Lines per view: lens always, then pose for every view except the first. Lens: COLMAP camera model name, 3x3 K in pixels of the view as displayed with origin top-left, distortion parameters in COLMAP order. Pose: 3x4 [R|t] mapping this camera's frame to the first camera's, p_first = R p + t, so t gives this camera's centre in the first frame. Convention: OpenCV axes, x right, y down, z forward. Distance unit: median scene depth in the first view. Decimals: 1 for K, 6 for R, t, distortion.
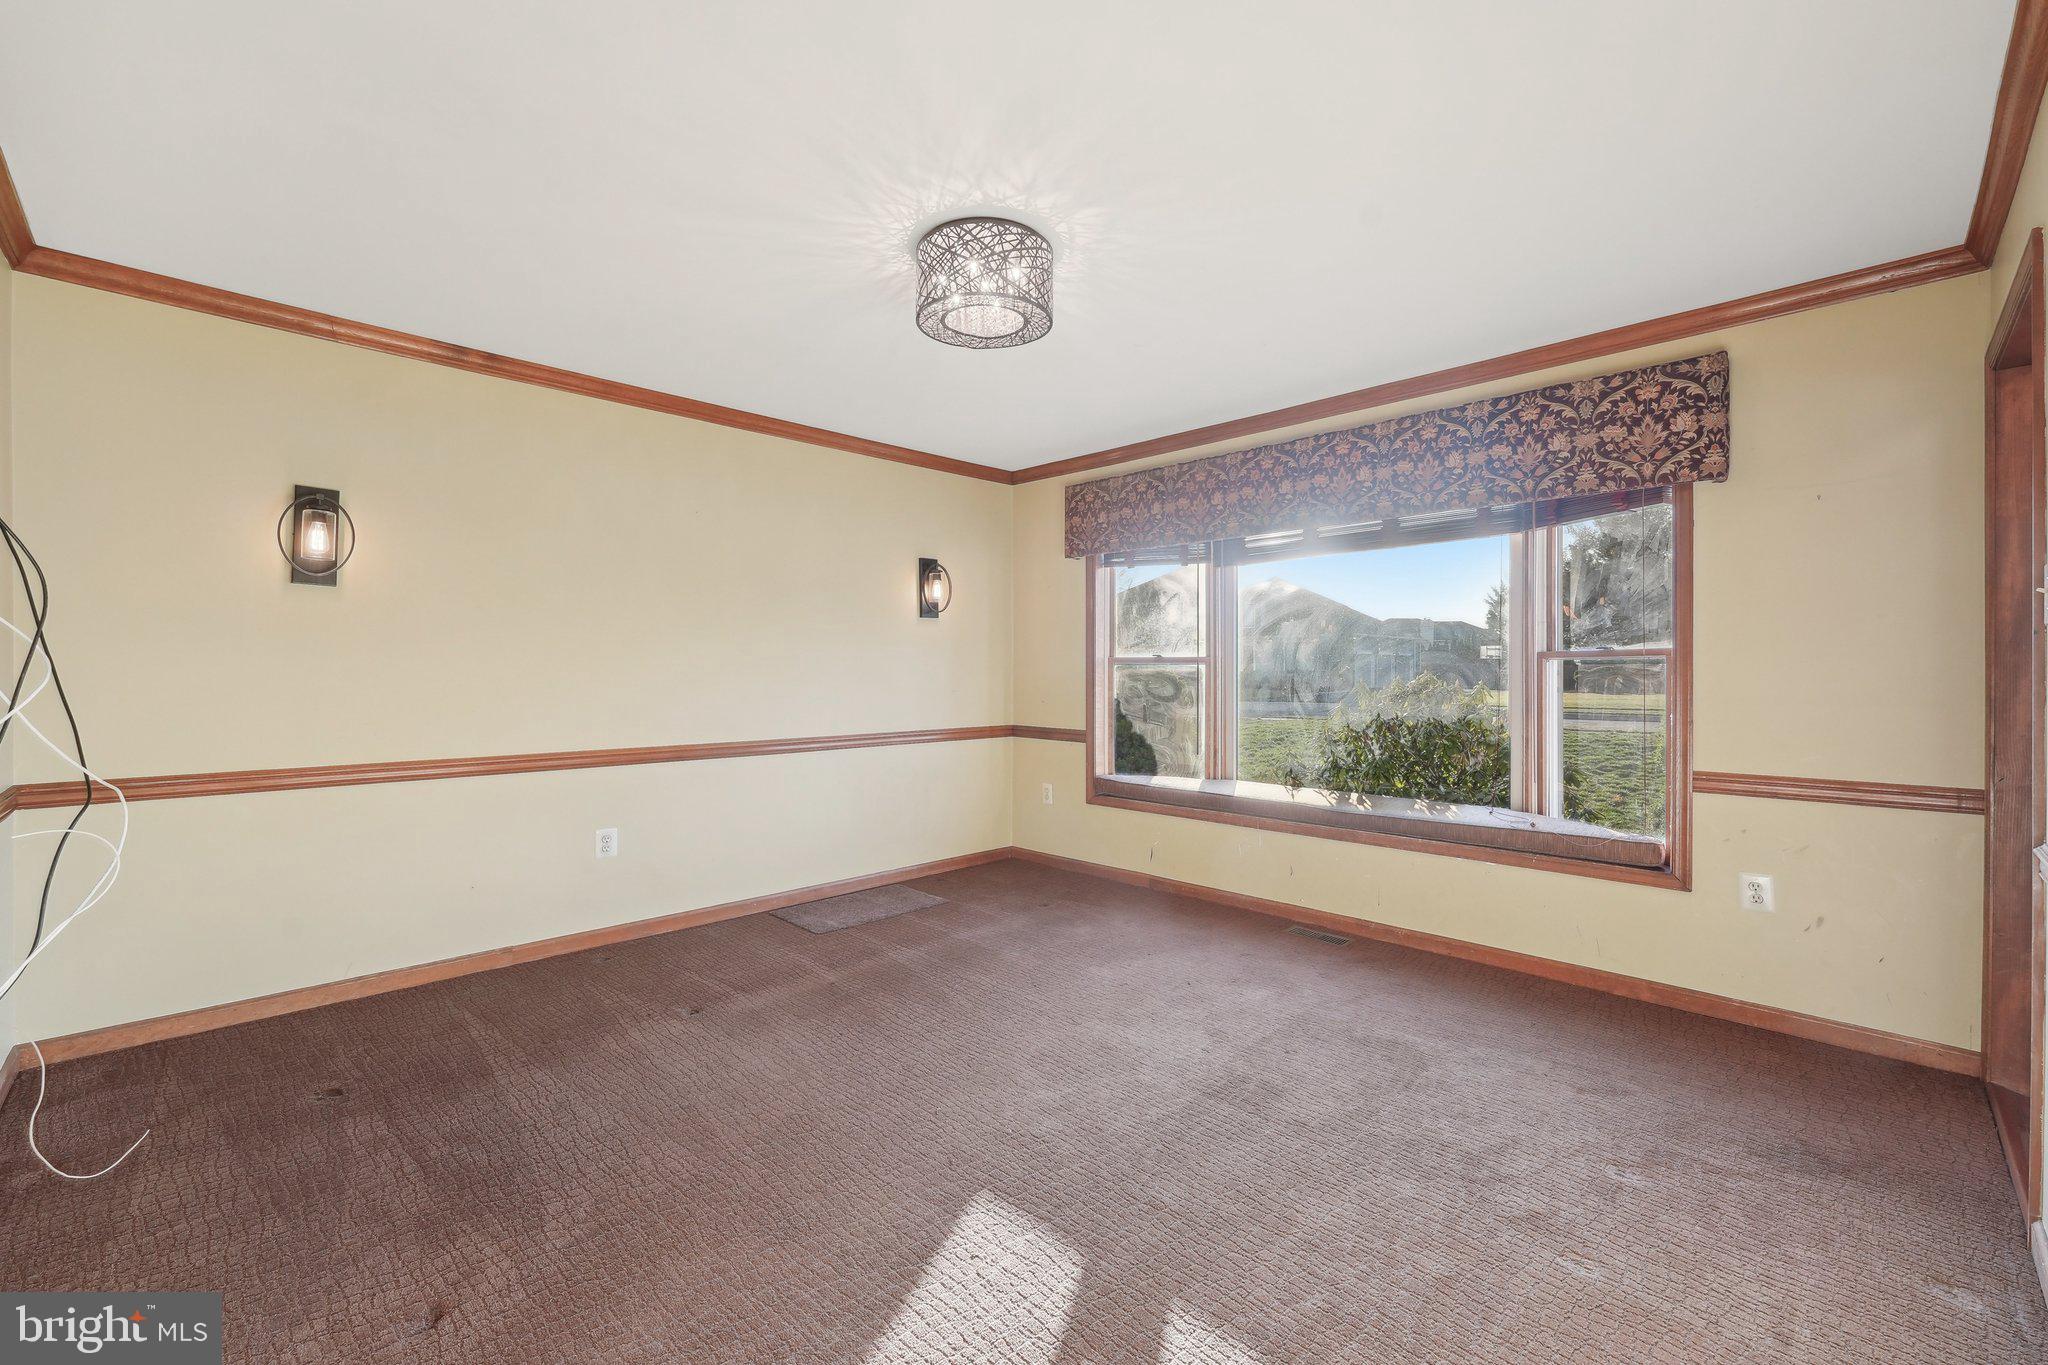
lens RADIAL K [[852.5, 0, 1018.3], [0, 852.5, 676.4], [0, 0, 1]] dist [-0.002272, -0.001157]
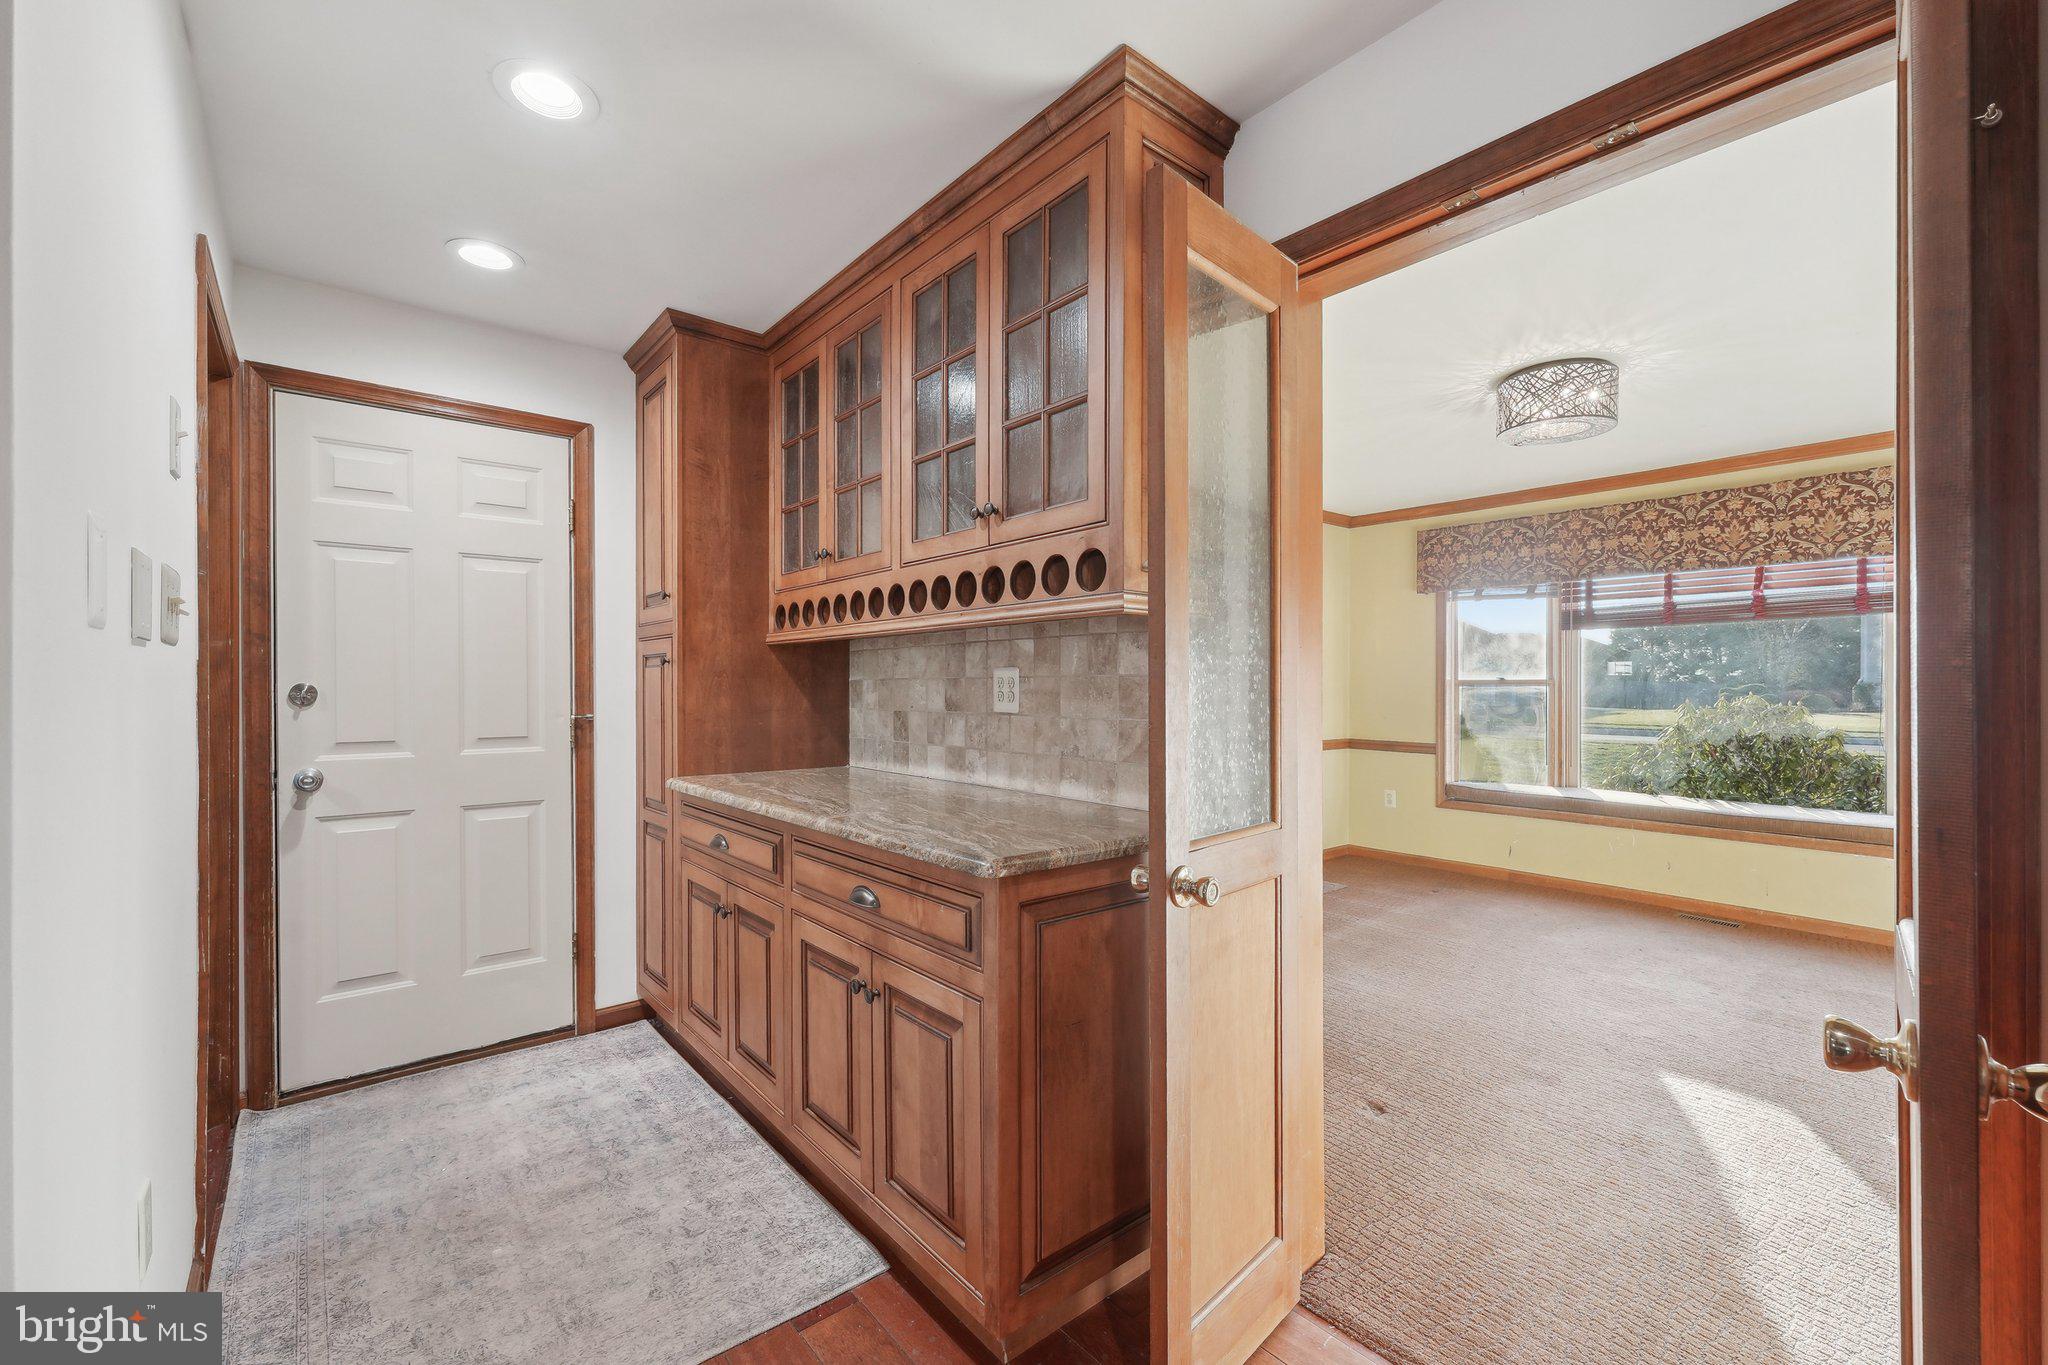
lens RADIAL K [[852.5, 0, 1019.4], [0, 852.5, 688.4], [0, 0, 1]] dist [-0.002272, -0.001157]
pose [[0.995646, 0.001633, -0.093198, -0.380568], [-0.002061, 0.999988, -0.004490, -0.004514], [0.093190, 0.004663, 0.995637, -0.198993]]
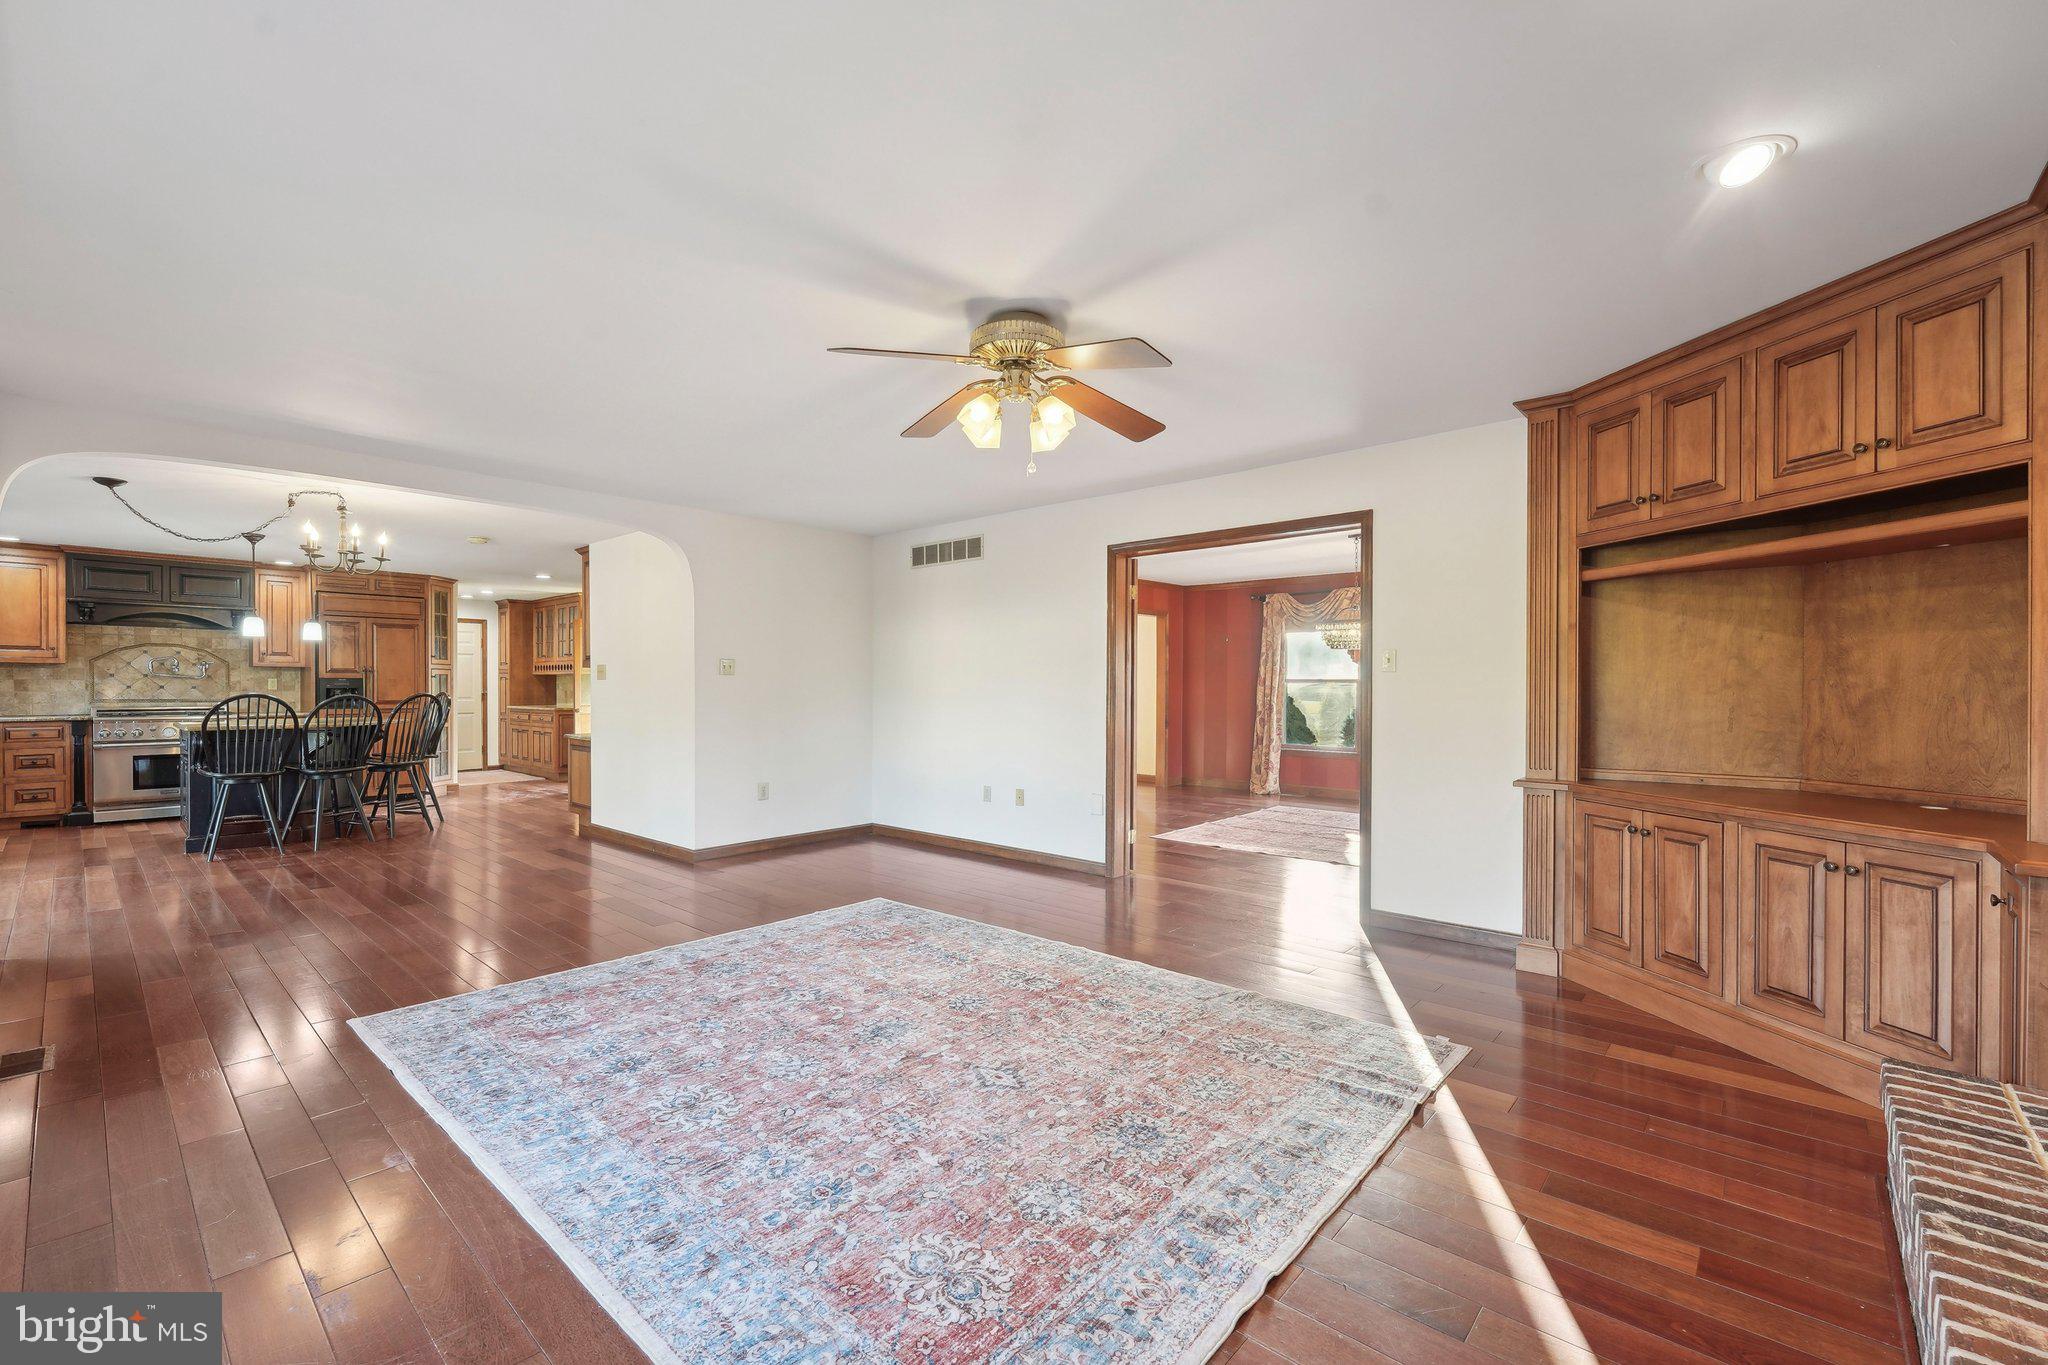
lens RADIAL K [[852.5, 0, 1020.8], [0, 852.5, 693.5], [0, 0, 1]] dist [-0.002272, -0.001157]
pose [[0.998507, 0.001383, 0.054603, 0.646067], [-0.001455, 0.999998, 0.001279, 0.011239], [-0.054601, -0.001357, 0.998507, -2.127598]]
